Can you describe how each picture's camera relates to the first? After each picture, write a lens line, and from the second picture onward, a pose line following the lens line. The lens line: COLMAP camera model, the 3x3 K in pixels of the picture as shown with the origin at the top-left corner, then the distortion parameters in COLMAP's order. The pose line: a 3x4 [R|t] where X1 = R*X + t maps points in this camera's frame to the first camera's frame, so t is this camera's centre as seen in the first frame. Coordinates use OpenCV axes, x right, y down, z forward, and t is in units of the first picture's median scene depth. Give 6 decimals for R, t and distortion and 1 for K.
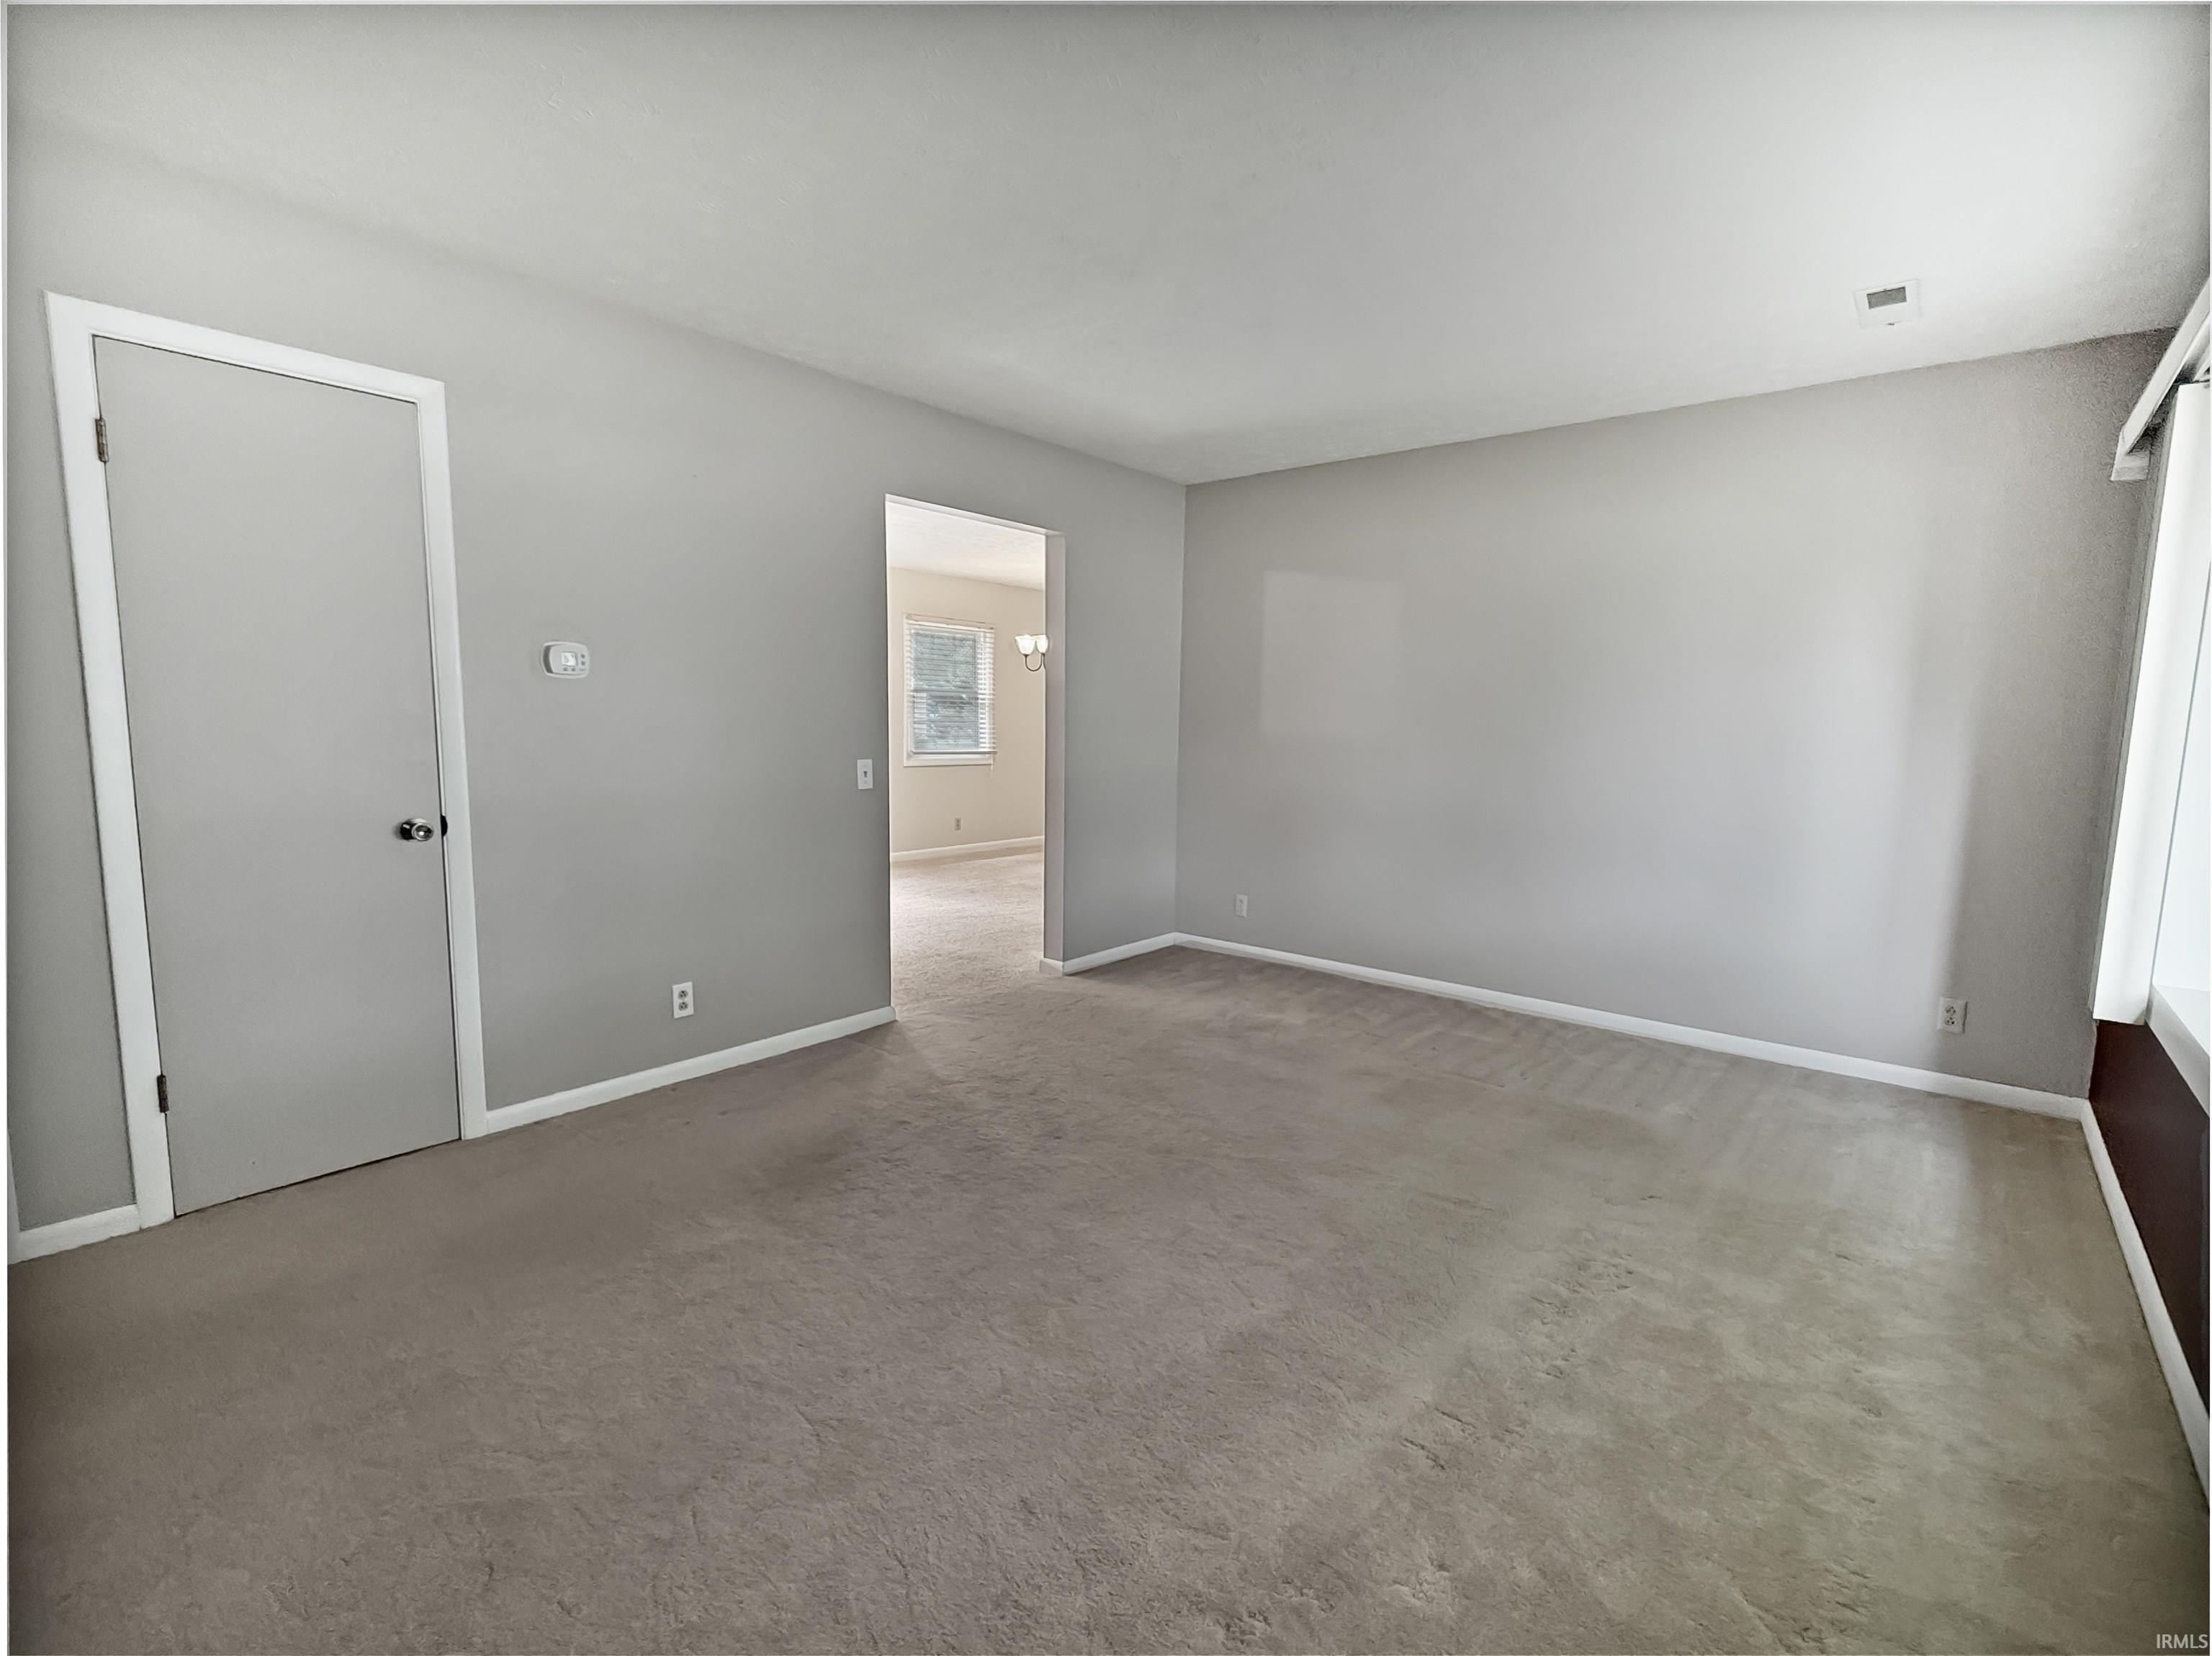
lens RADIAL K [[1017.5, 0, 1107.6], [0, 1017.5, 833.4], [0, 0, 1]] dist [-0.000445, -0.000568]
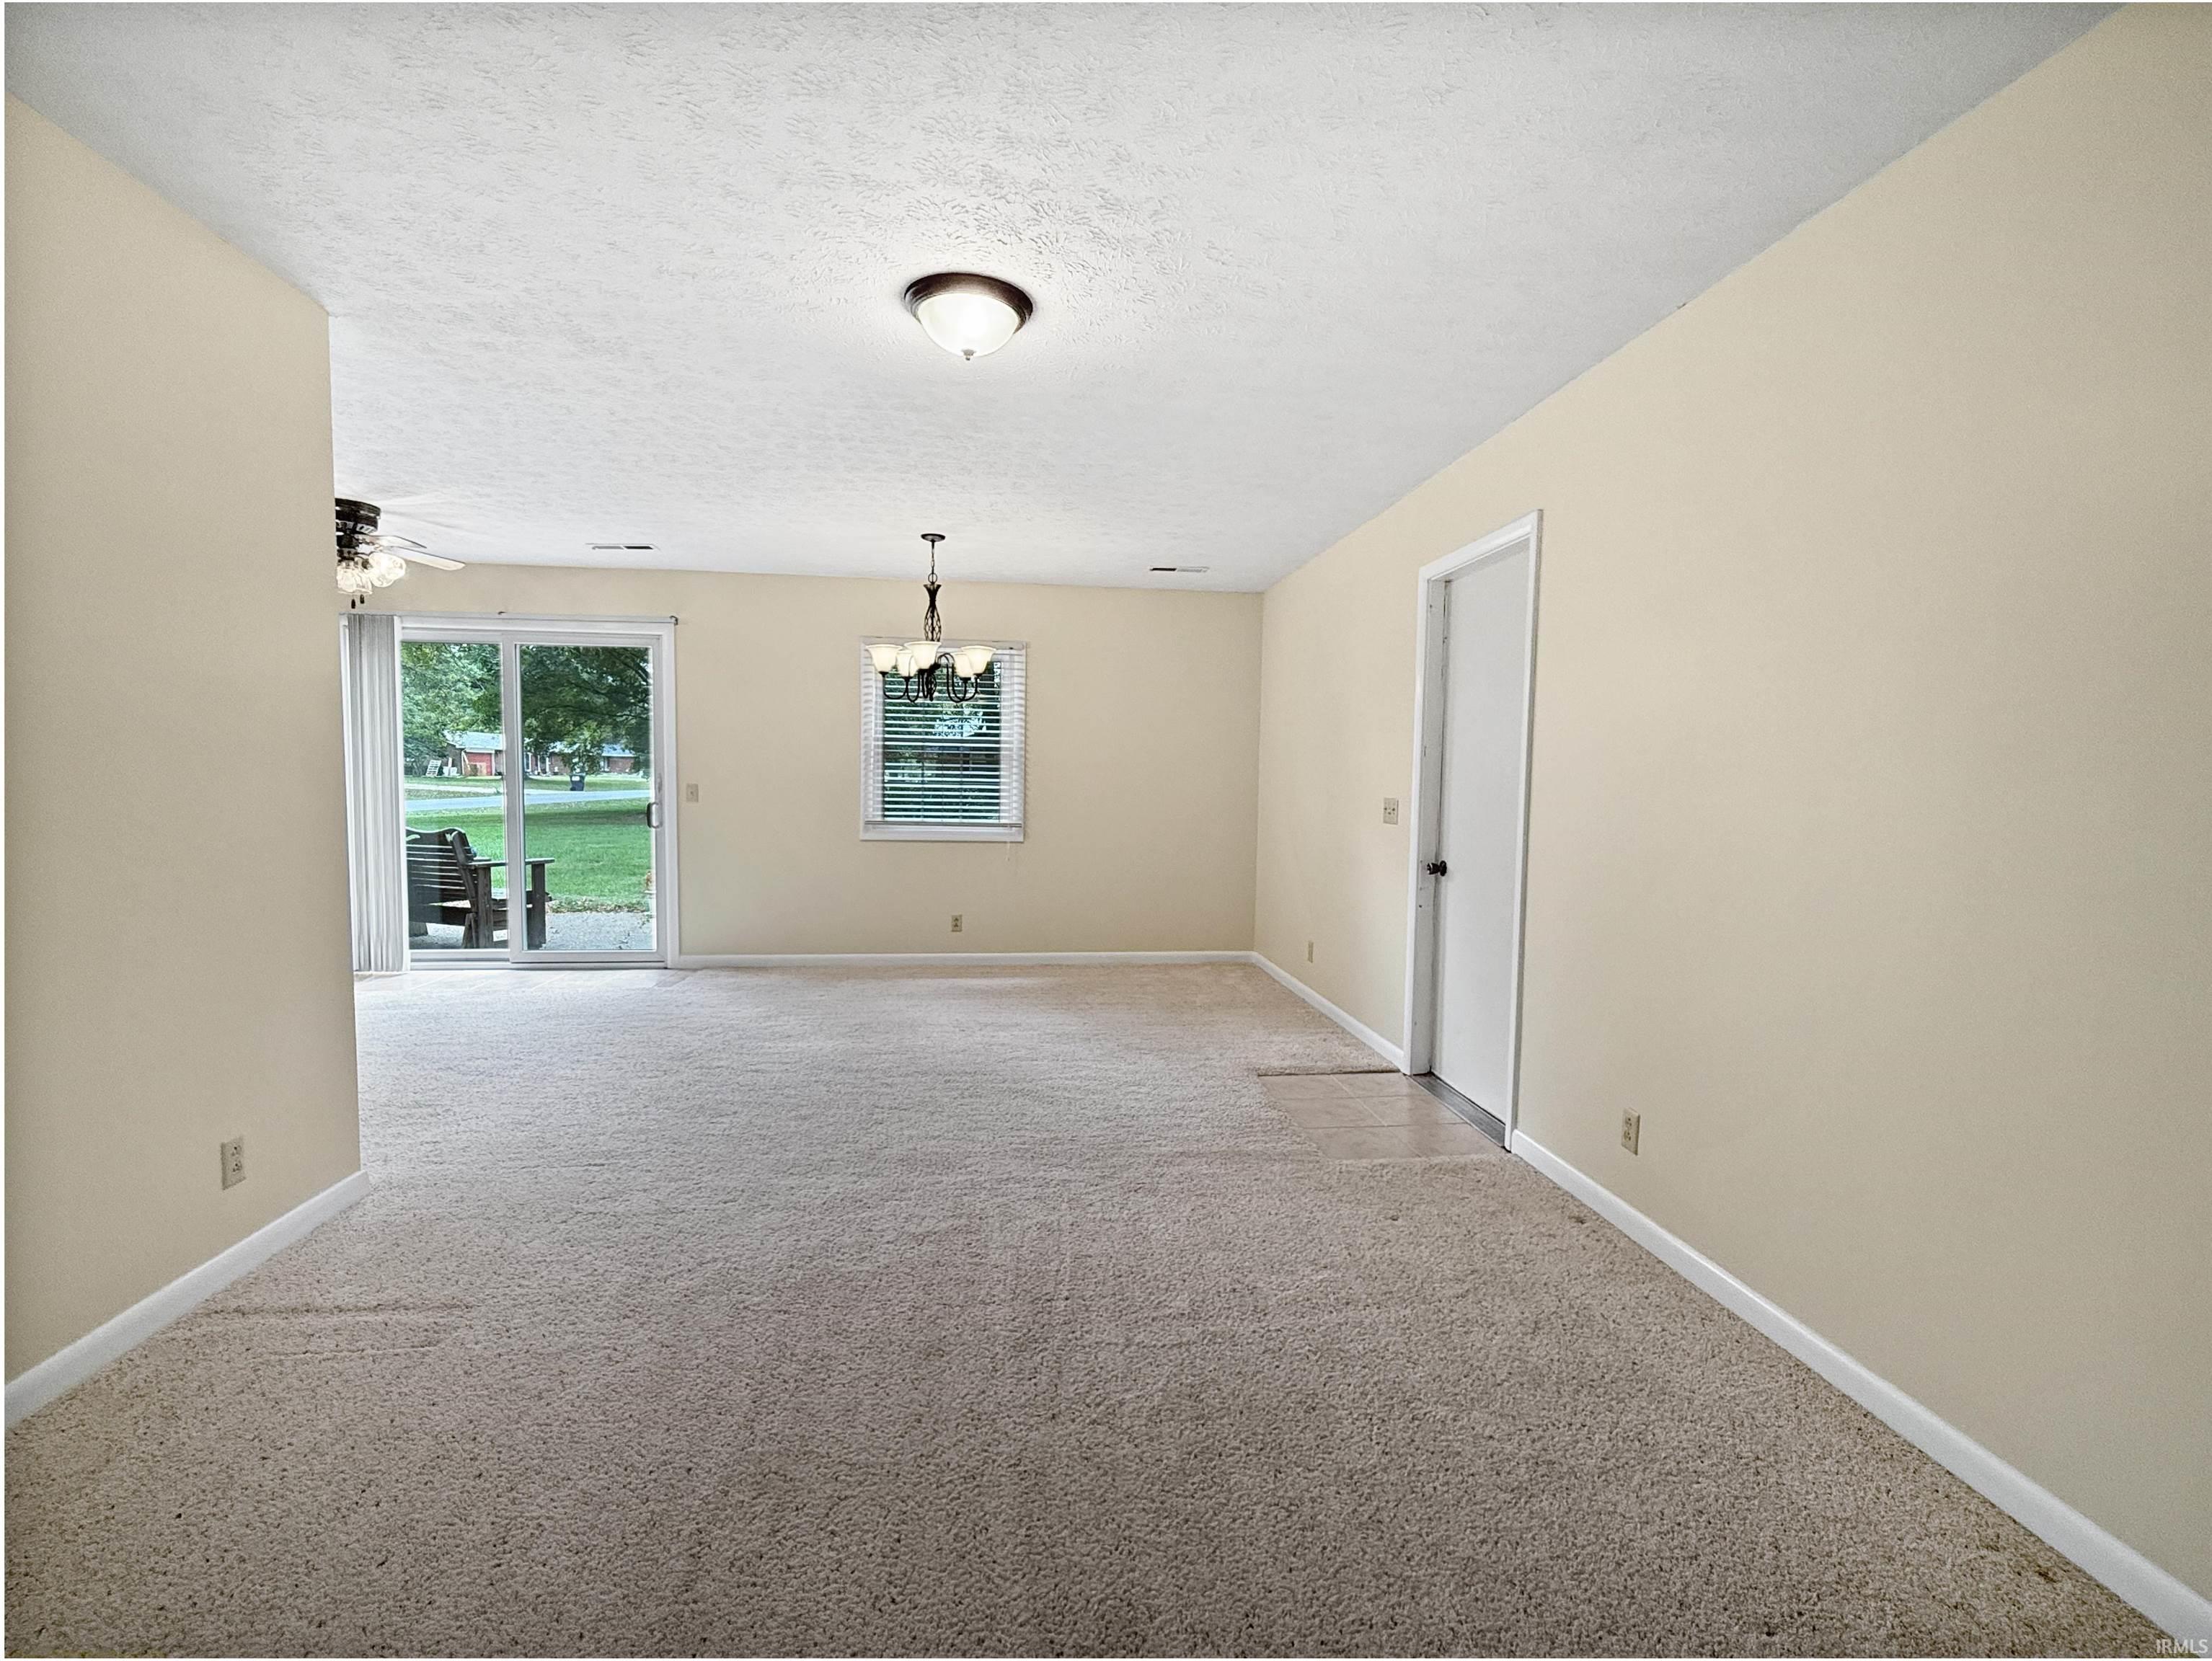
lens RADIAL K [[1017.5, 0, 1107.6], [0, 1017.5, 835.9], [0, 0, 1]] dist [-0.000445, -0.000568]
pose [[0.718327, 0.030887, -0.695020, 0.419482], [-0.083965, 0.995560, -0.042537, -0.048601], [0.690621, 0.088913, 0.717731, 0.550906]]
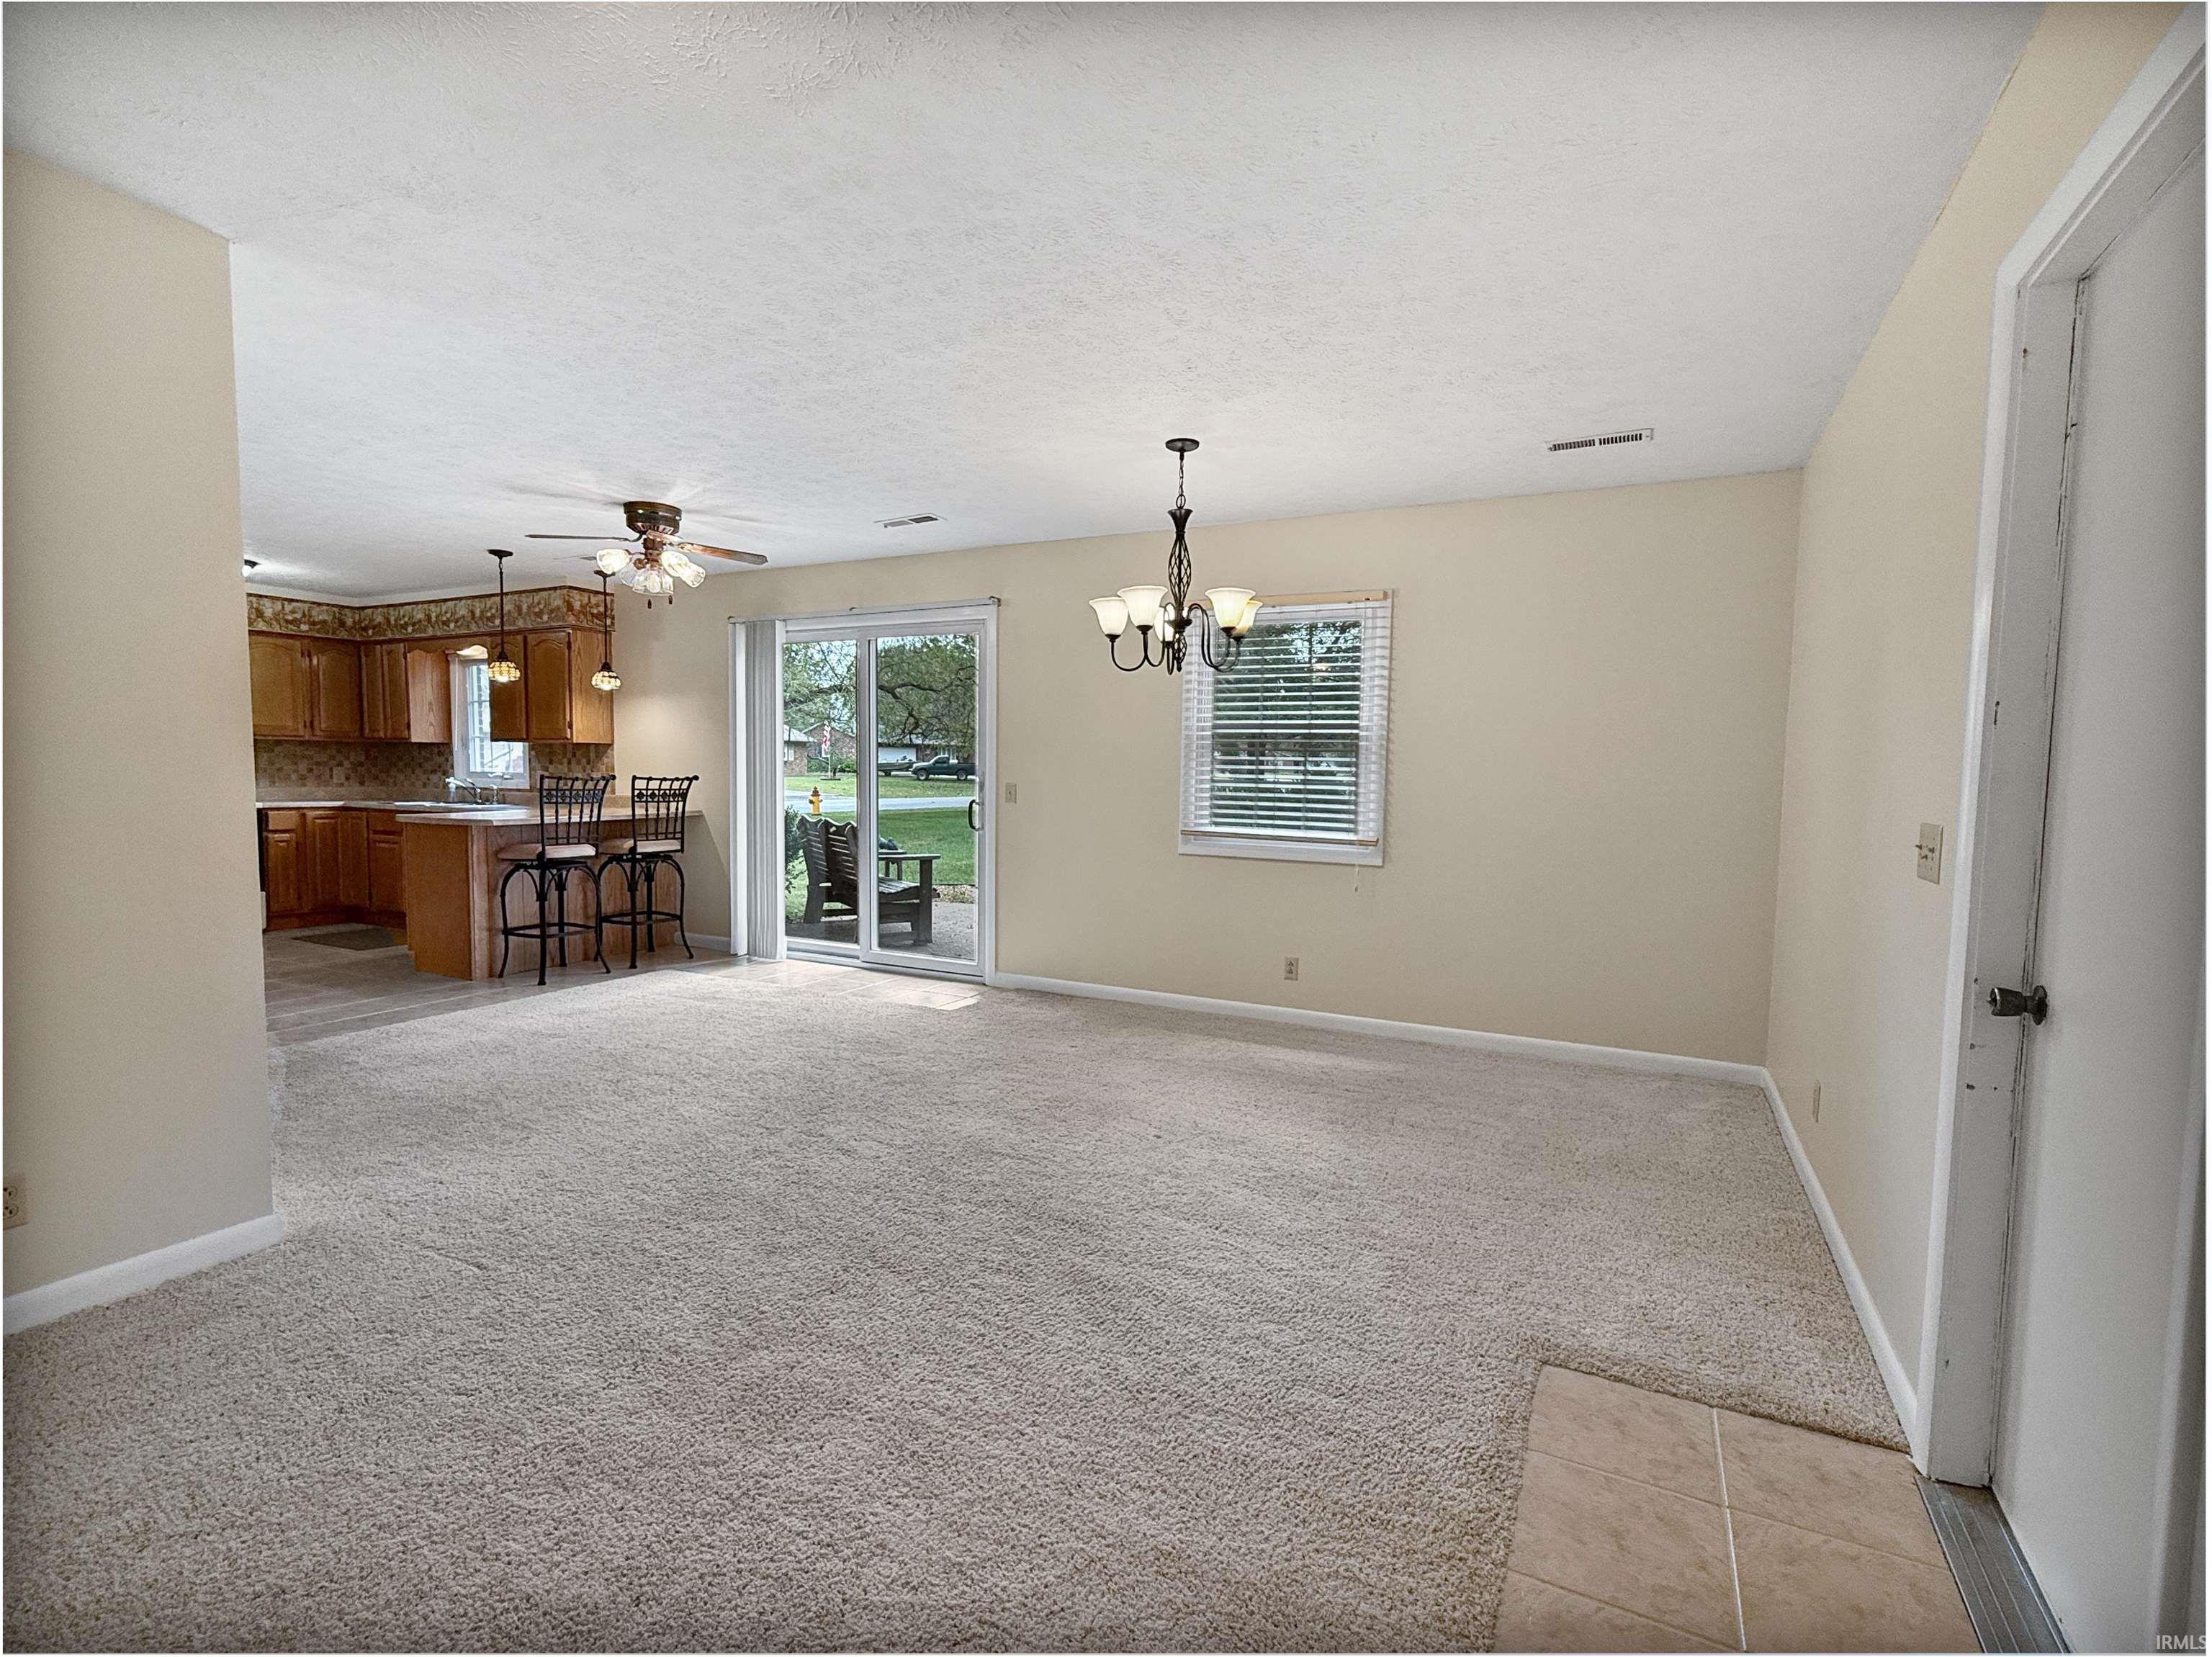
lens RADIAL K [[1017.6, 0, 1107.6], [0, 1017.6, 833.9], [0, 0, 1]] dist [-0.000445, -0.000568]
pose [[0.209162, 0.045750, -0.976810, 0.353631], [-0.127691, 0.991630, 0.019102, -0.077530], [0.969508, 0.120735, 0.213253, 0.775046]]
